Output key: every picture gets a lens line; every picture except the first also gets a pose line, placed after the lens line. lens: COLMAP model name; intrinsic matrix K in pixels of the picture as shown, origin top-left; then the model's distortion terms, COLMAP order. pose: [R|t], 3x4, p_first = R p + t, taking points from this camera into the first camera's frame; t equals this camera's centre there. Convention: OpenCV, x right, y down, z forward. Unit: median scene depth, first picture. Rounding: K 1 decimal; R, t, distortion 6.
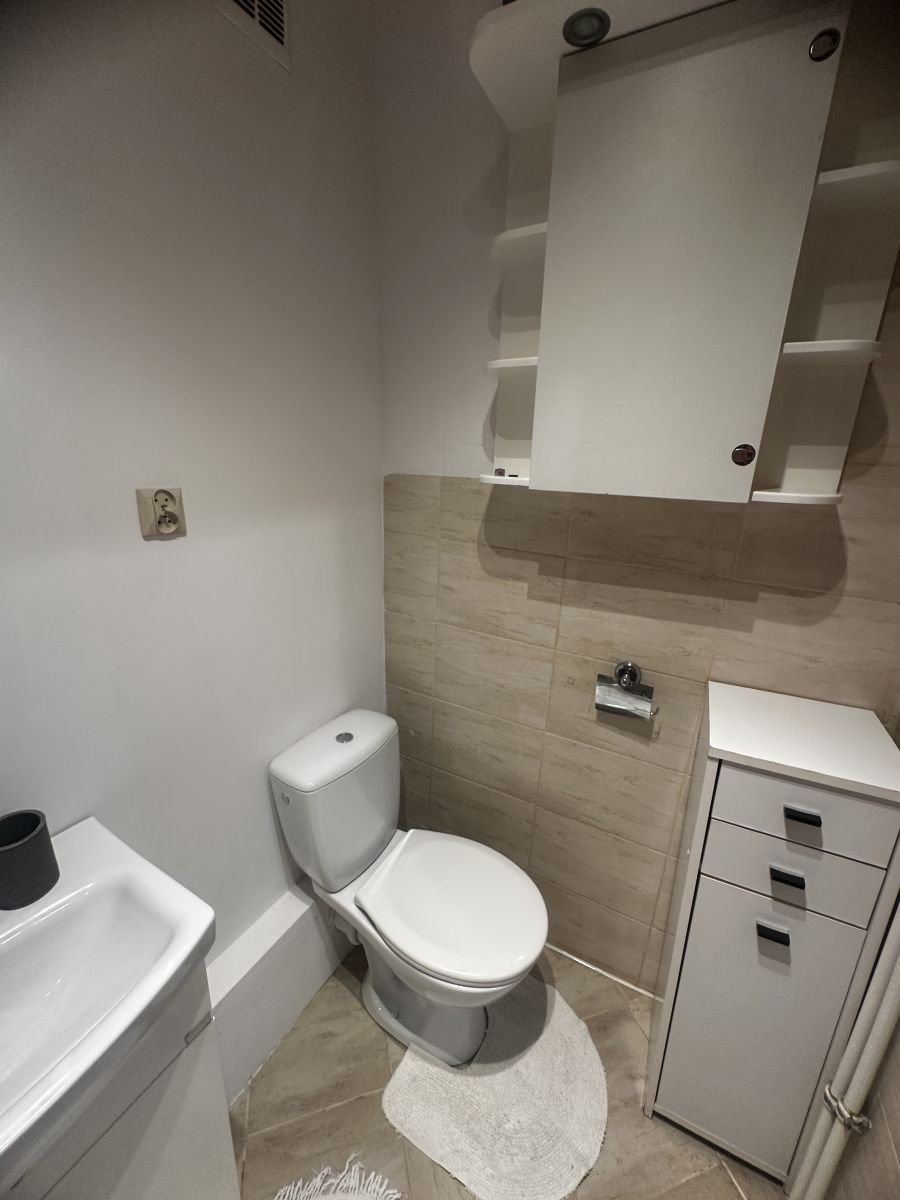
lens RADIAL K [[478.7, 0, 439.2], [0, 478.7, 595.3], [0, 0, 1]] dist [-0.000658, -0.000040]
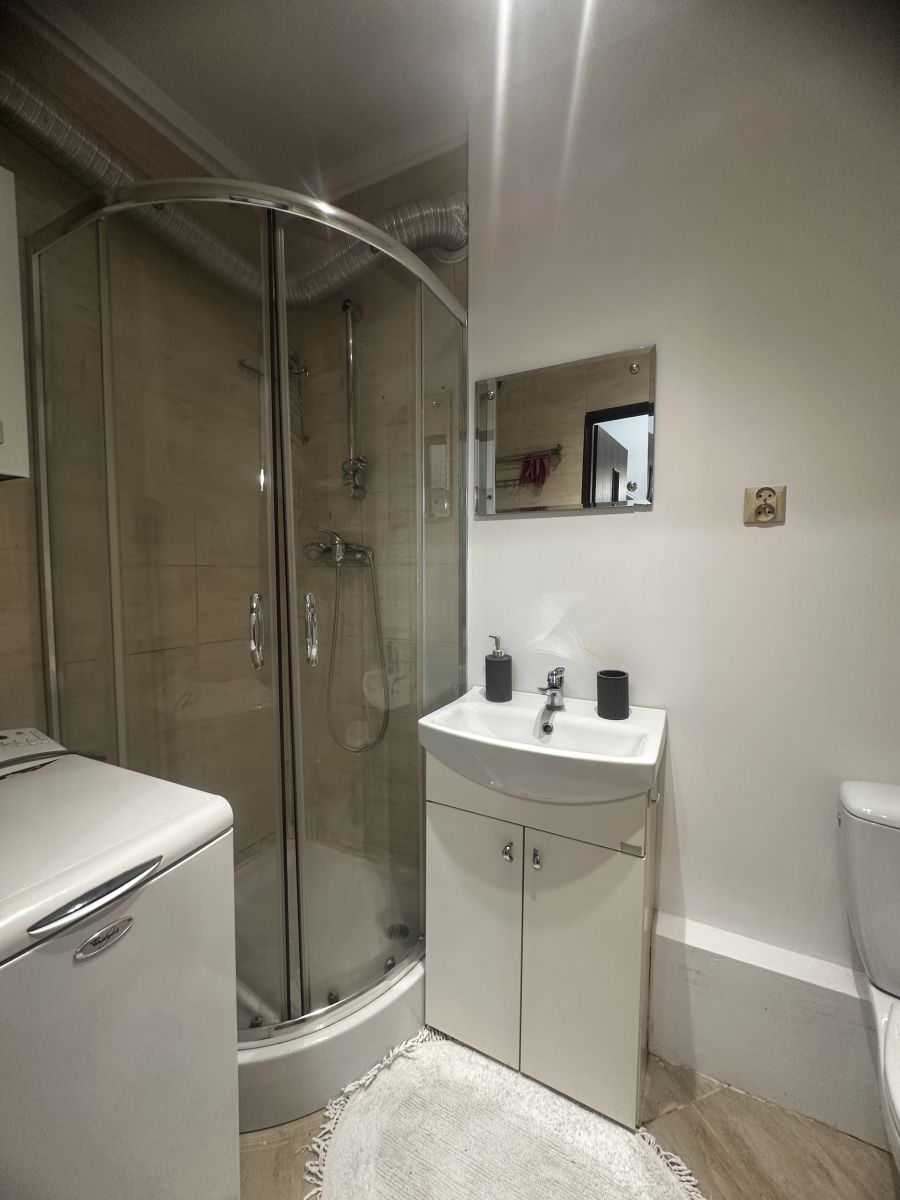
lens RADIAL K [[478.7, 0, 447.9], [0, 478.7, 598.1], [0, 0, 1]] dist [-0.000658, -0.000040]
pose [[0.030132, 0.030888, -0.999069, 0.478322], [-0.281284, 0.959391, 0.021178, 0.192830], [0.959151, 0.280384, 0.037596, 0.138716]]
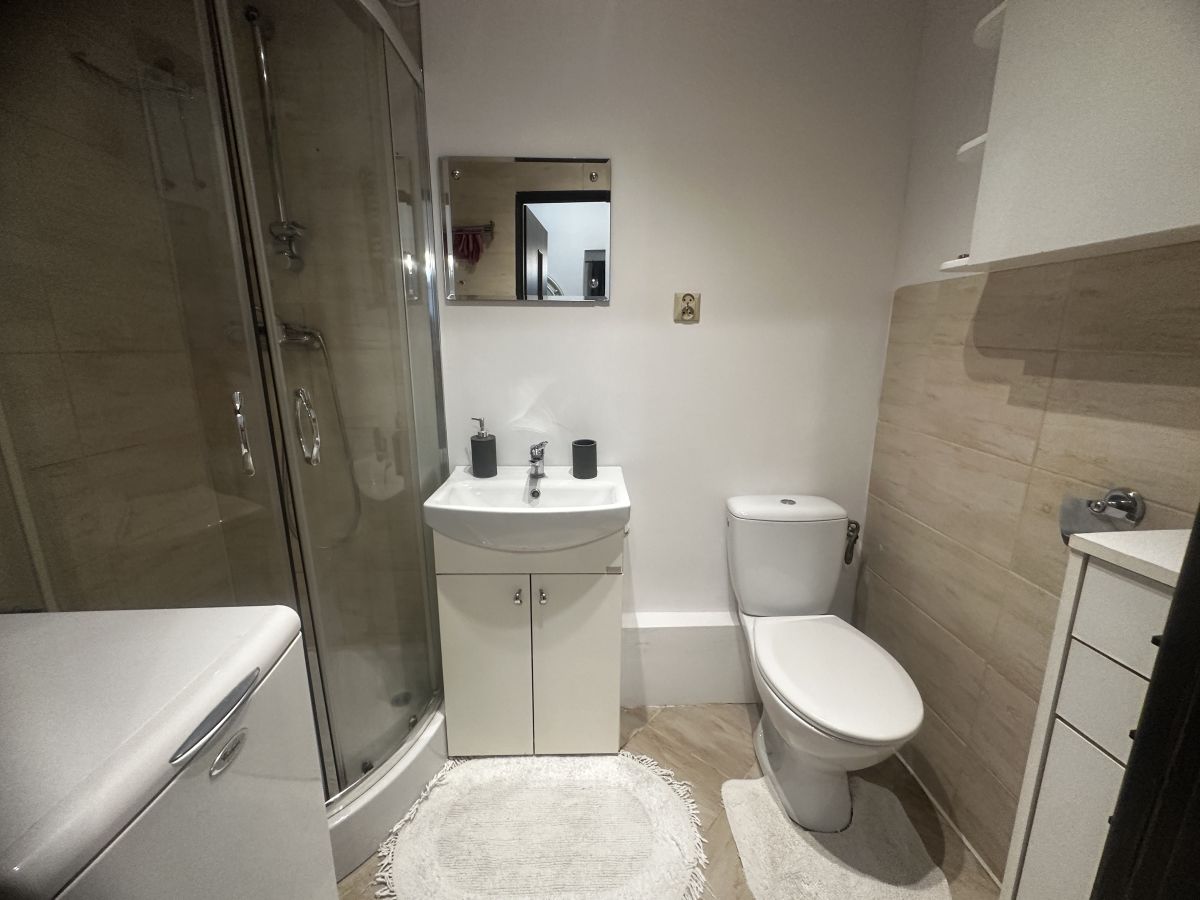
lens RADIAL K [[478.7, 0, 596.4], [0, 478.7, 448.4], [0, 0, 1]] dist [-0.000658, -0.000040]
pose [[0.514623, 0.162897, -0.841800, 0.543857], [-0.233383, 0.971330, 0.045286, 0.220004], [0.825042, 0.173157, 0.537886, -0.076501]]
